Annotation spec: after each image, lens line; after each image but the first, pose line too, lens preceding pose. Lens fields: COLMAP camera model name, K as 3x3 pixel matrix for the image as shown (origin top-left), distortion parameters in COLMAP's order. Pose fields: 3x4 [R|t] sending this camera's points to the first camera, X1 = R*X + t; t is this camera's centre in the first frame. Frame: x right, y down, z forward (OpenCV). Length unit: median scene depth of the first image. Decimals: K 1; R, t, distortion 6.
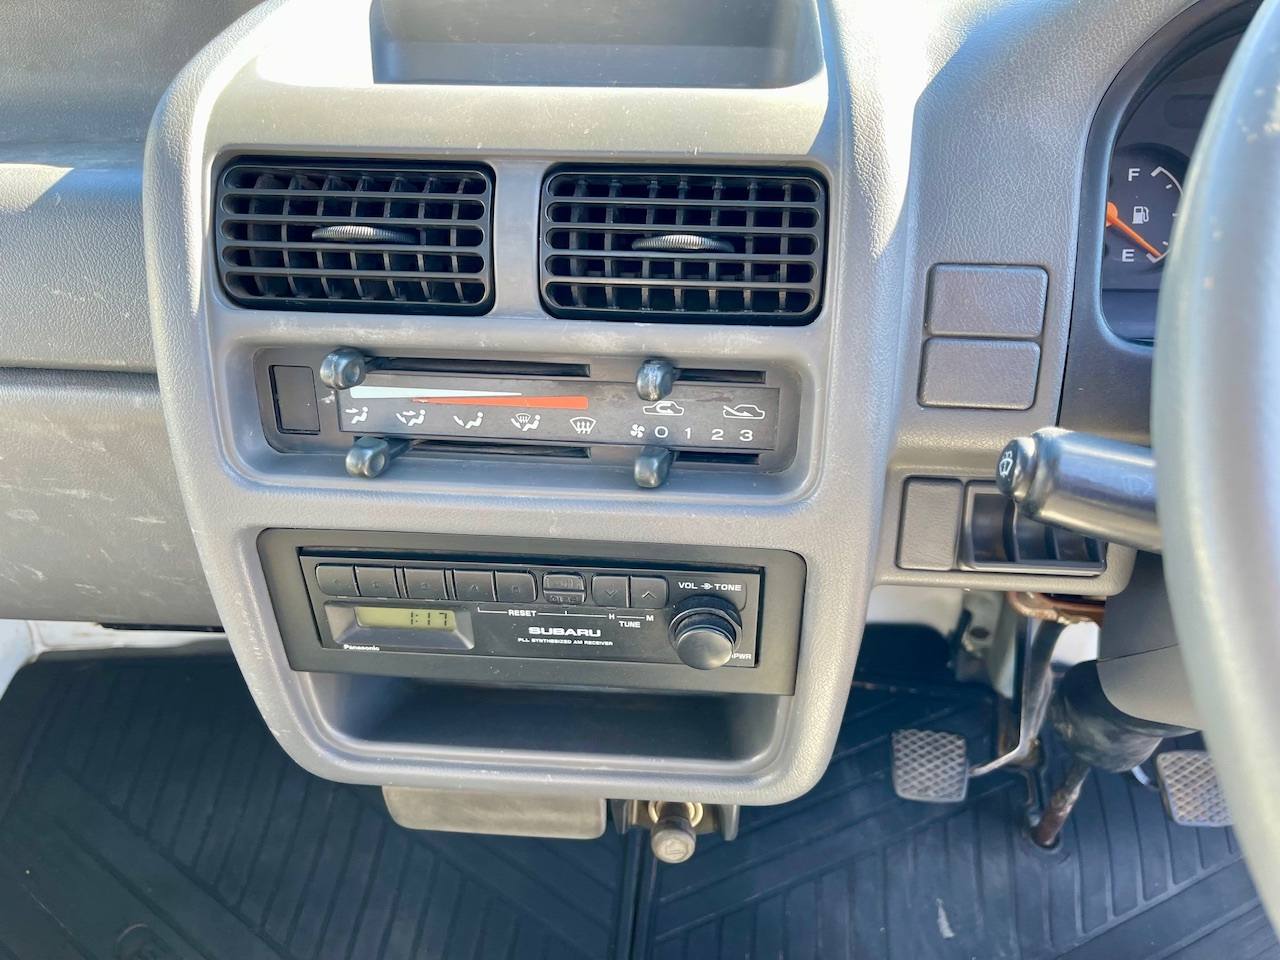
lens RADIAL K [[1060.7, 0, 659.3], [0, 1060.7, 479.3], [0, 0, 1]] dist [0.003525, -0.008756]
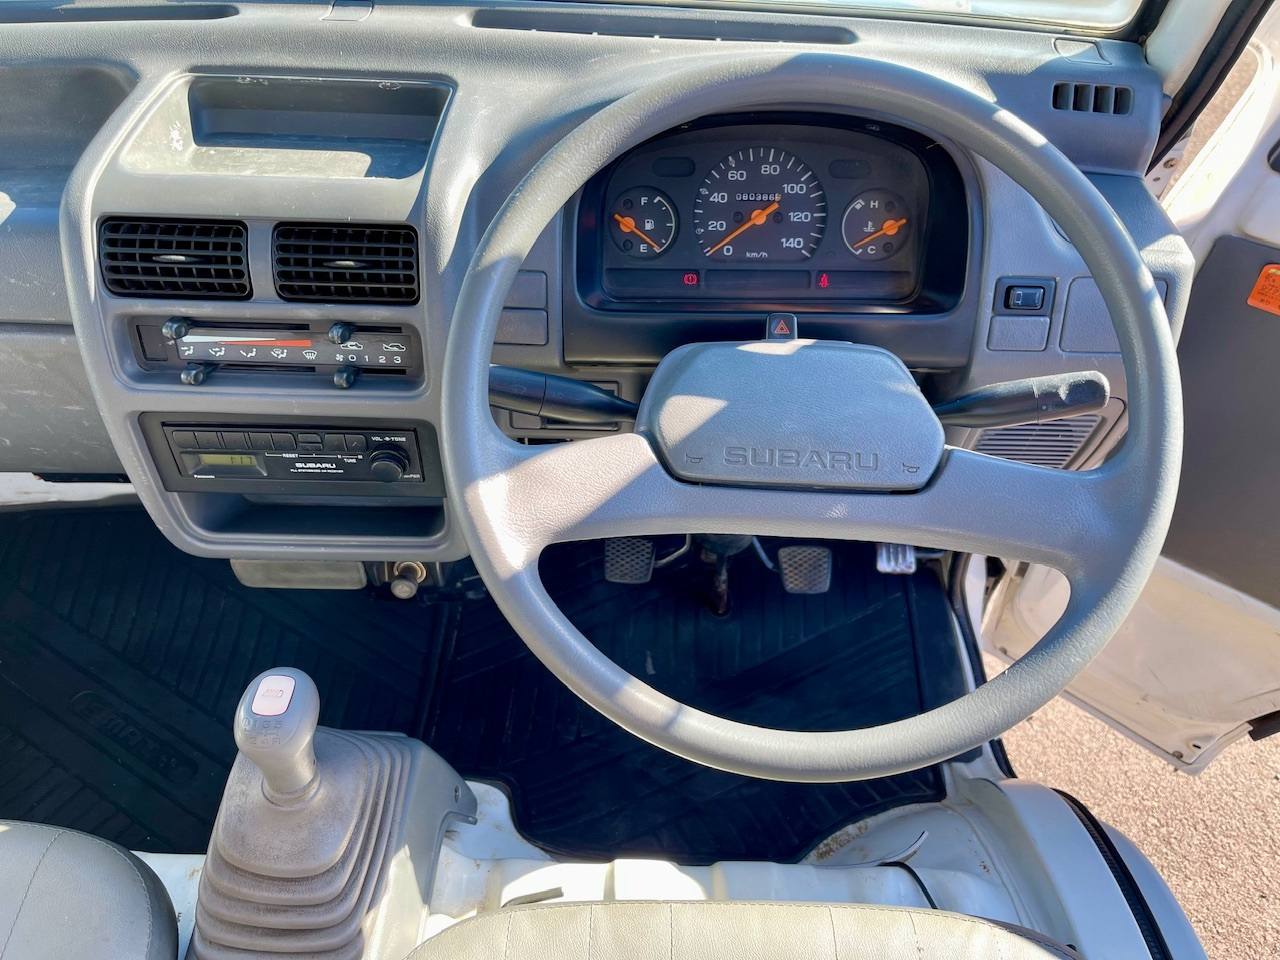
lens RADIAL K [[985.9, 0, 640.0], [0, 985.9, 480.0], [0, 0, 1]] dist [0.040968, -0.067455]
pose [[0.996833, -0.021536, 0.076555, 0.349767], [0.011472, 0.991508, 0.129542, -0.048791], [-0.078695, -0.128253, 0.988614, -0.771327]]
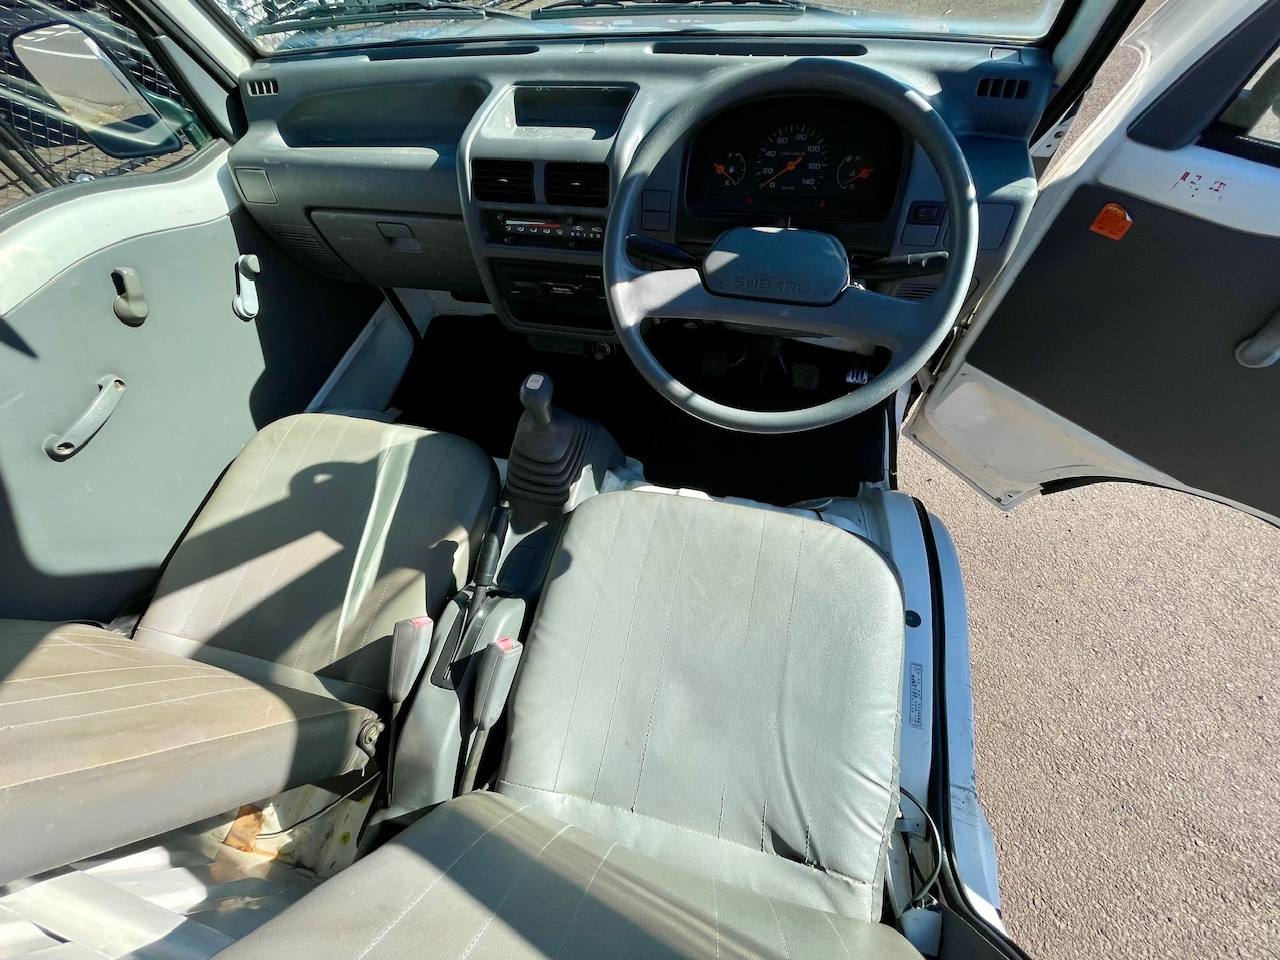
lens RADIAL K [[507.7, 0, 622.1], [0, 507.7, 476.4], [0, 0, 1]] dist [-0.004170, 0.000414]
pose [[0.982527, 0.103665, -0.154578, 0.530718], [-0.038254, 0.925272, 0.377371, 0.068672], [0.182147, -0.364864, 0.913070, -1.031464]]
